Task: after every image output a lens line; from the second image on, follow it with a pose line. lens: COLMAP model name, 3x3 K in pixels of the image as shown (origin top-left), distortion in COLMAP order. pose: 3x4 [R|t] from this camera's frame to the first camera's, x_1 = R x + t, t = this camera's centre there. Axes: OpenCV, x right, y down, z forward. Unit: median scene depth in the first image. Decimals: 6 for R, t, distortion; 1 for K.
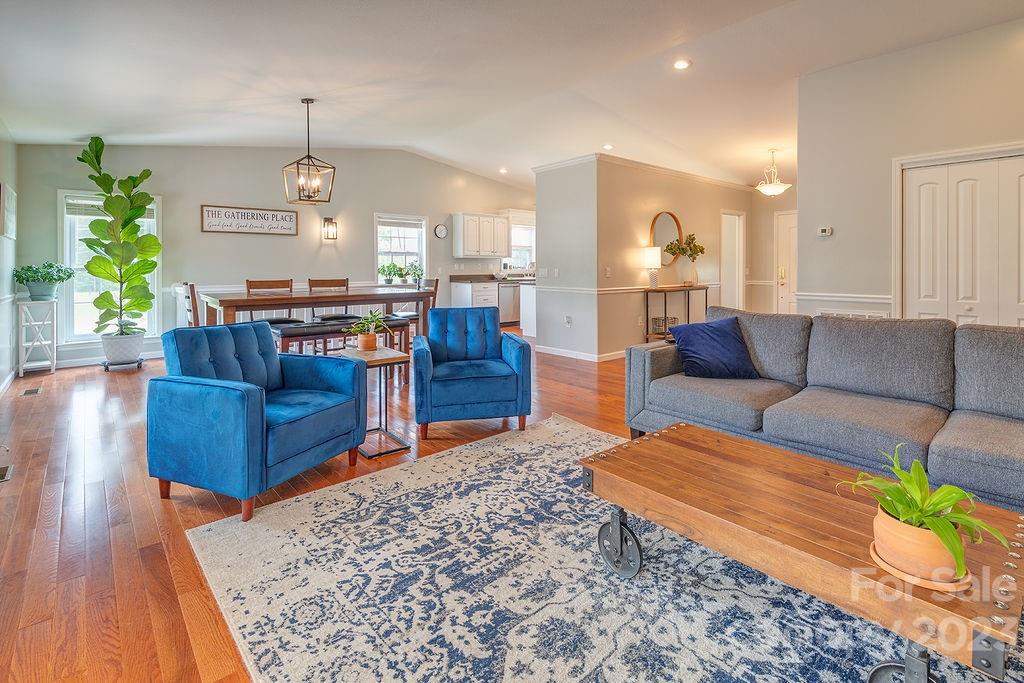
lens RADIAL K [[483.9, 0, 510.4], [0, 483.9, 266.6], [0, 0, 1]] dist [0.005641, -0.000267]
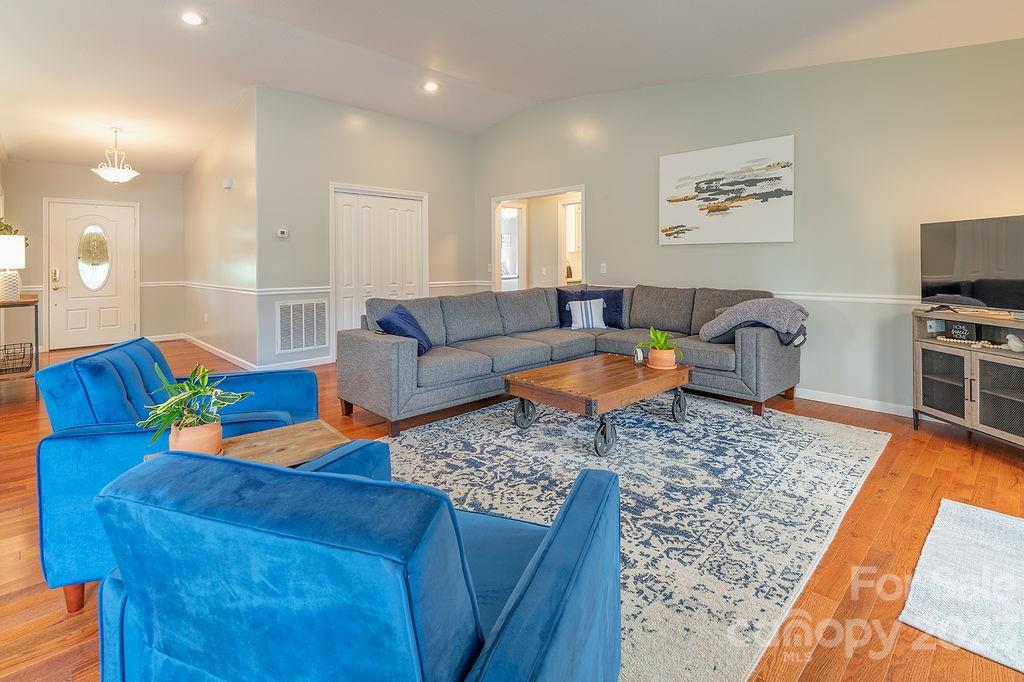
lens RADIAL K [[483.9, 0, 510.4], [0, 483.9, 266.1], [0, 0, 1]] dist [0.005641, -0.000267]
pose [[-0.029979, -0.011982, 0.999479, -1.111044], [0.015294, 0.999806, 0.012444, -0.001393], [-0.999433, 0.015659, -0.029790, 1.133506]]
